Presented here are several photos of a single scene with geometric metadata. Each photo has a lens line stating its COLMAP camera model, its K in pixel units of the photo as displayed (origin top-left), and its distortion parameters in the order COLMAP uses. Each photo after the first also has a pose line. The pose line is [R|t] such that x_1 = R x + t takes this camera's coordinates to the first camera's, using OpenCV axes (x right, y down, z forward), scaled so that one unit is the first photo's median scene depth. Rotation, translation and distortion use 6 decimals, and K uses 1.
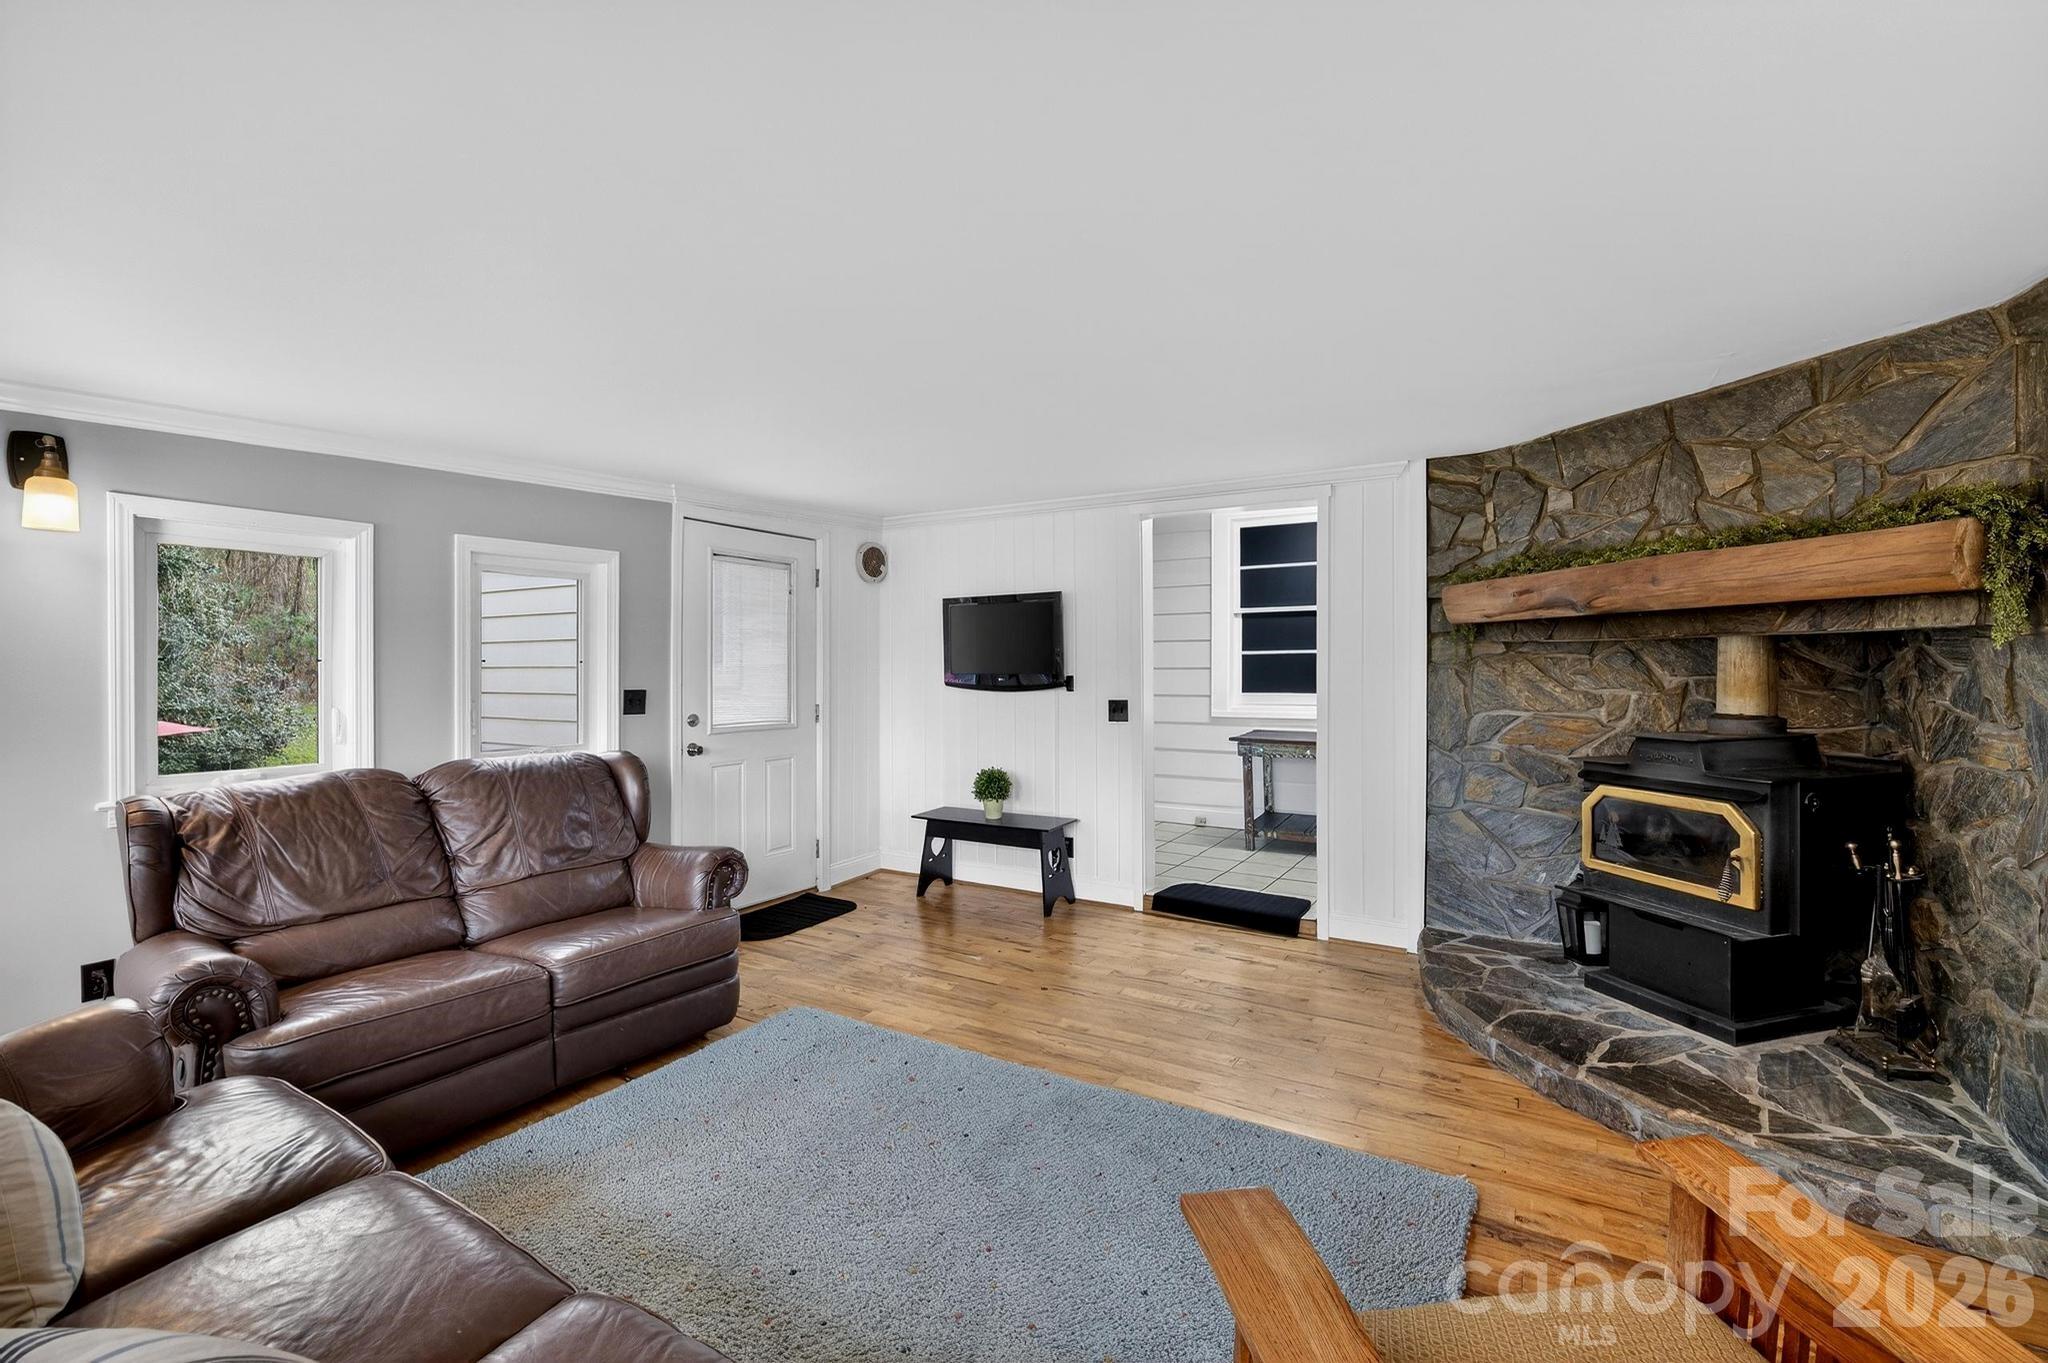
lens RADIAL K [[875.3, 0, 1038.5], [0, 875.3, 680.6], [0, 0, 1]] dist [-0.011907, -0.000295]
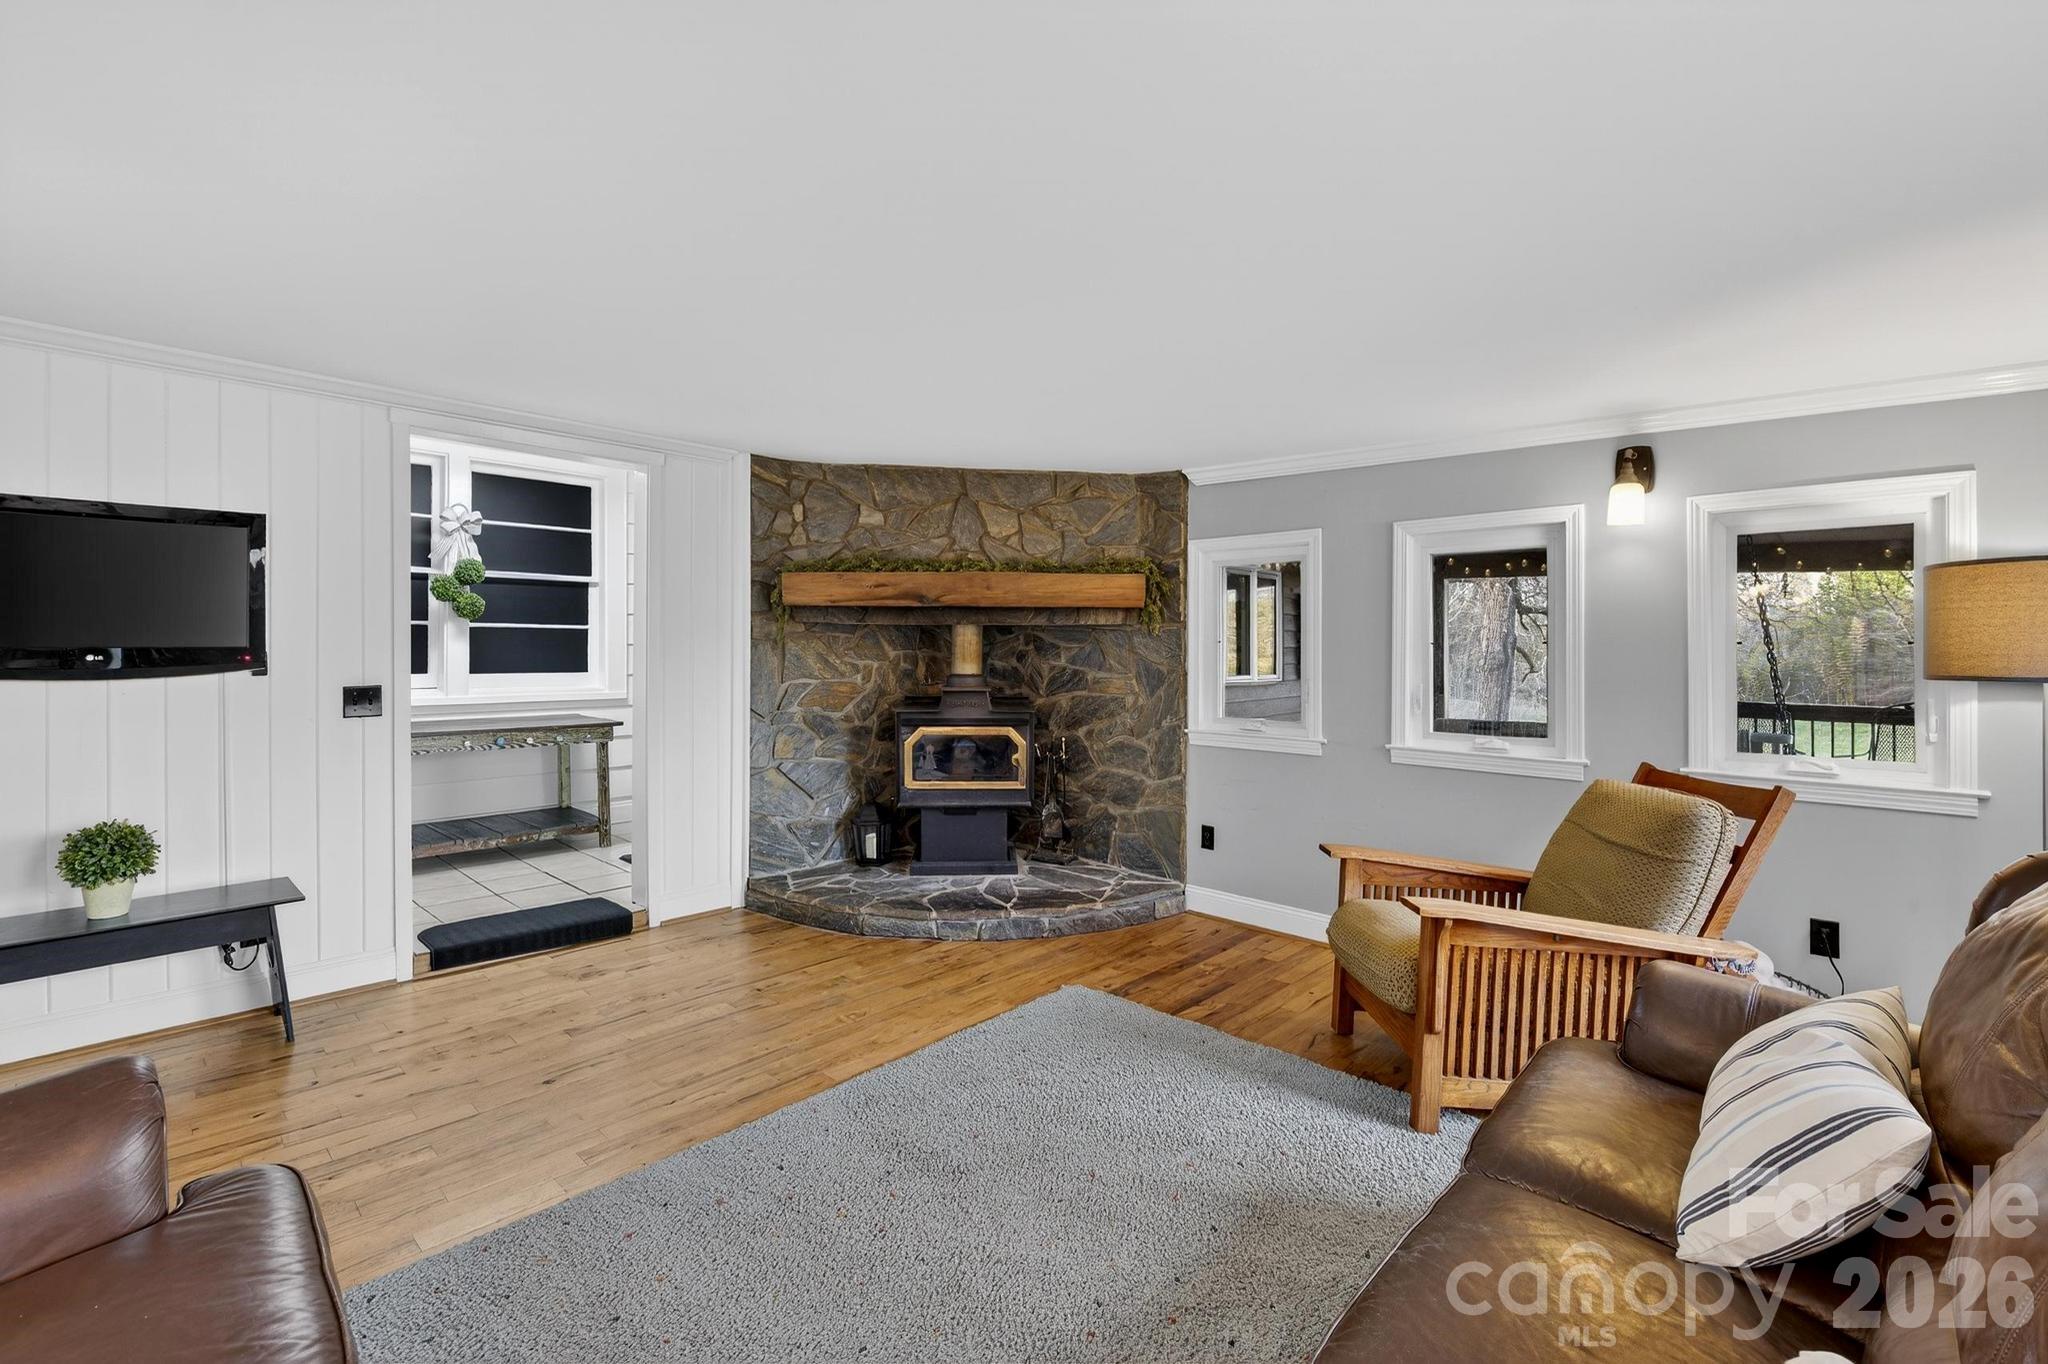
lens RADIAL K [[885.8, 0, 1022.1], [0, 885.8, 654.6], [0, 0, 1]] dist [-0.002110, -0.000163]
pose [[0.223088, -0.001082, 0.974798, -0.636507], [0.009973, 0.999950, -0.001172, 0.004984], [-0.974747, 0.009983, 0.223088, 0.466154]]
